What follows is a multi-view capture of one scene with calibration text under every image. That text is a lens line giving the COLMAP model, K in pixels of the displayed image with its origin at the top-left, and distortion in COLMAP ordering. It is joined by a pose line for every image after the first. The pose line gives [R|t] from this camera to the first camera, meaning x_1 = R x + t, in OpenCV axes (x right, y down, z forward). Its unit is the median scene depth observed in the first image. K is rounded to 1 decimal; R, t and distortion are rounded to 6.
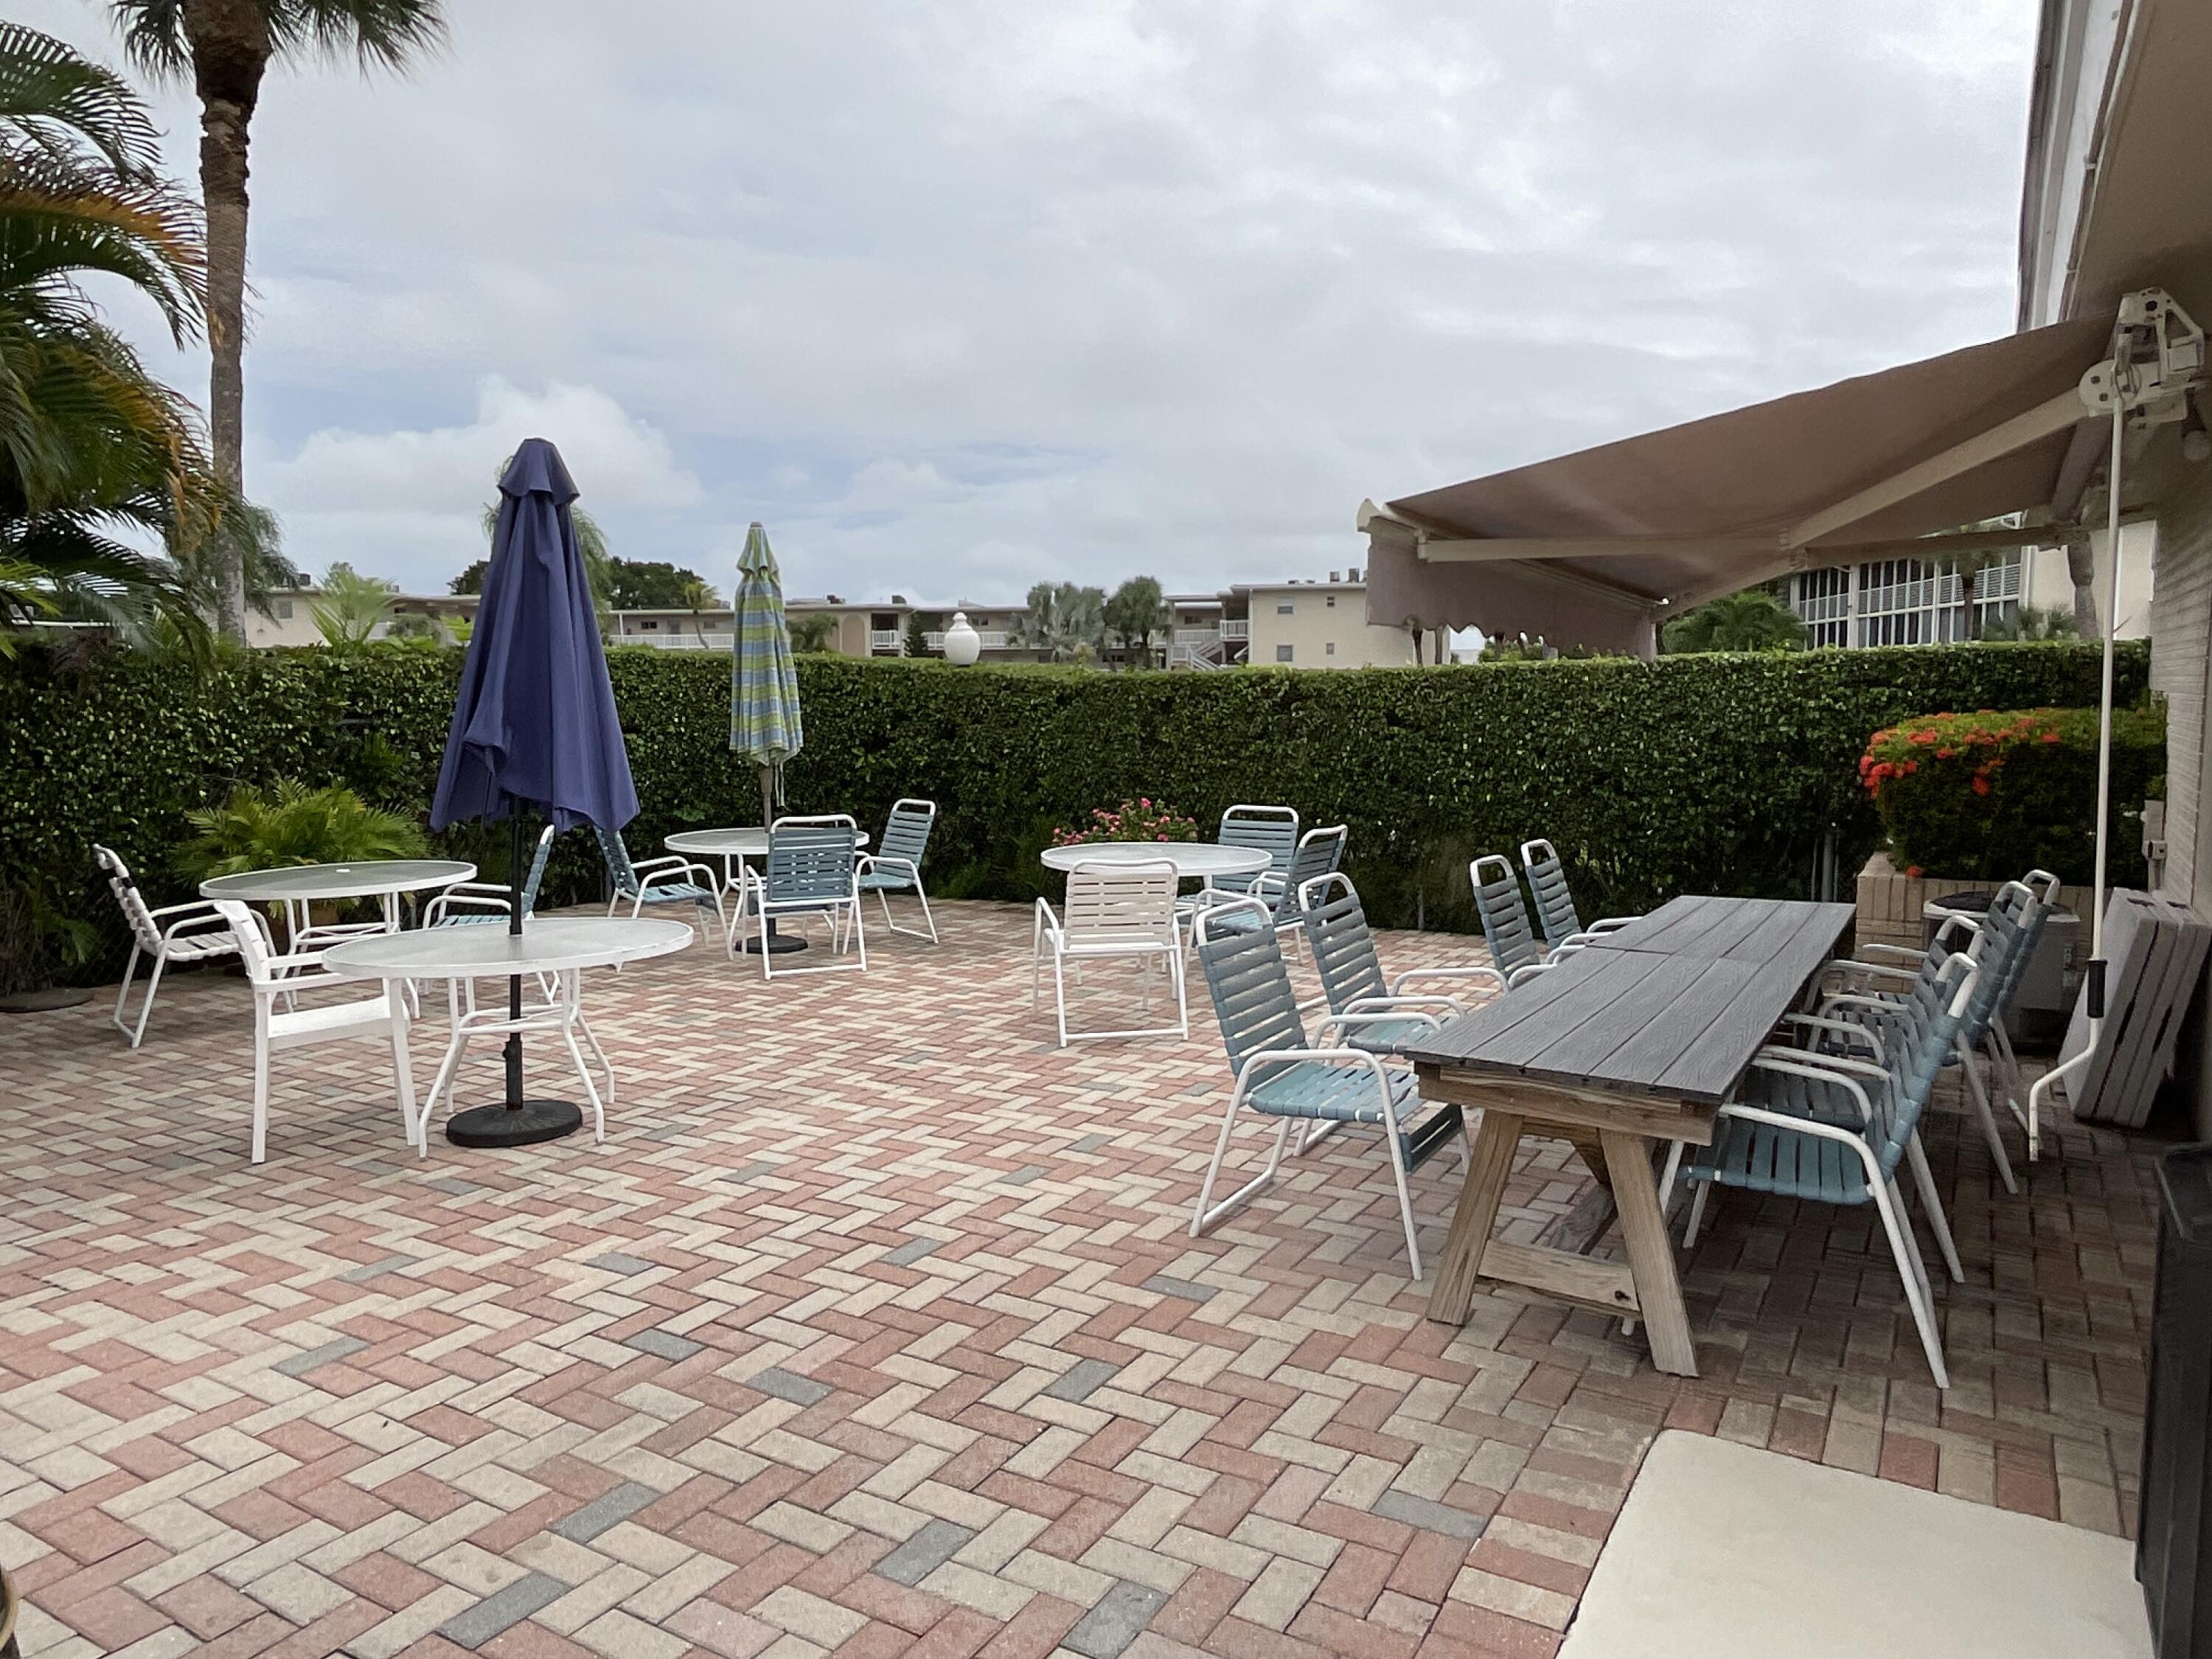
lens RADIAL K [[1476.5, 0, 1106.0], [0, 1476.5, 829.5], [0, 0, 1]] dist [0.005921, -0.021347]
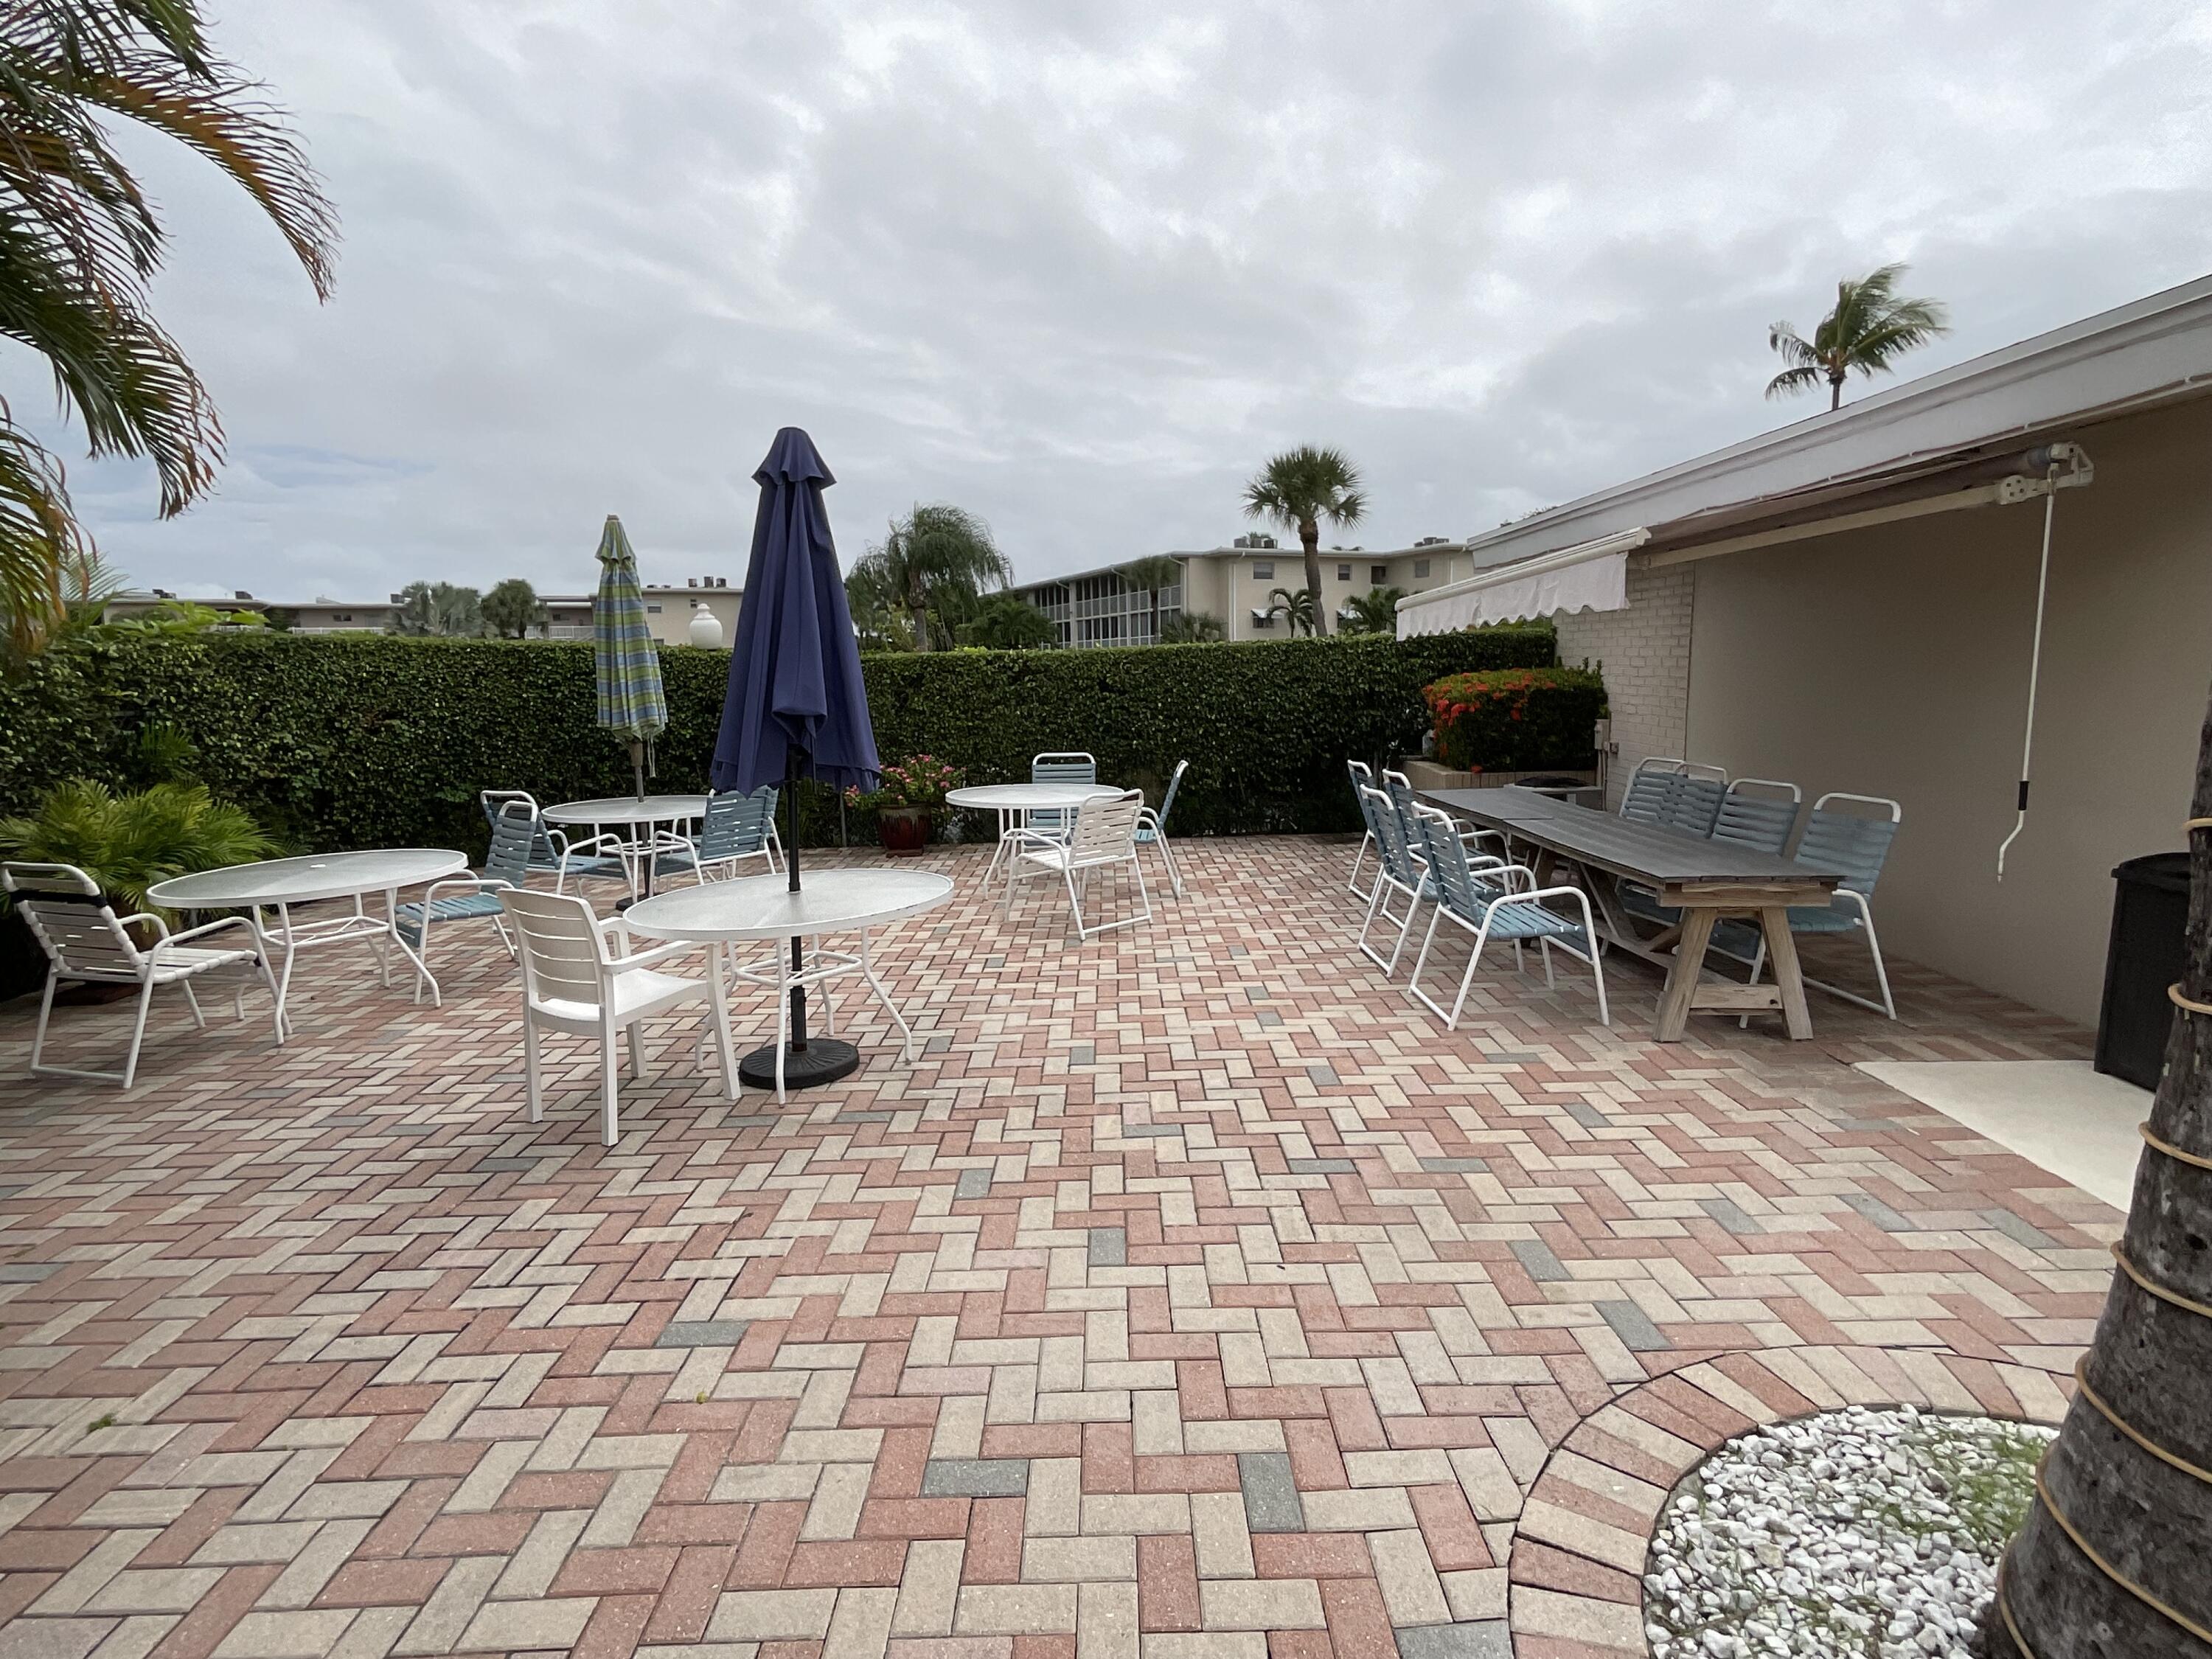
lens RADIAL K [[1126.9, 0, 1106.0], [0, 1126.9, 829.5], [0, 0, 1]] dist [-0.002917, -0.000428]
pose [[0.857592, -0.085797, 0.507125, -0.617620], [0.064170, 0.996133, 0.060013, -0.008900], [-0.510312, -0.018924, 0.859781, 0.172326]]
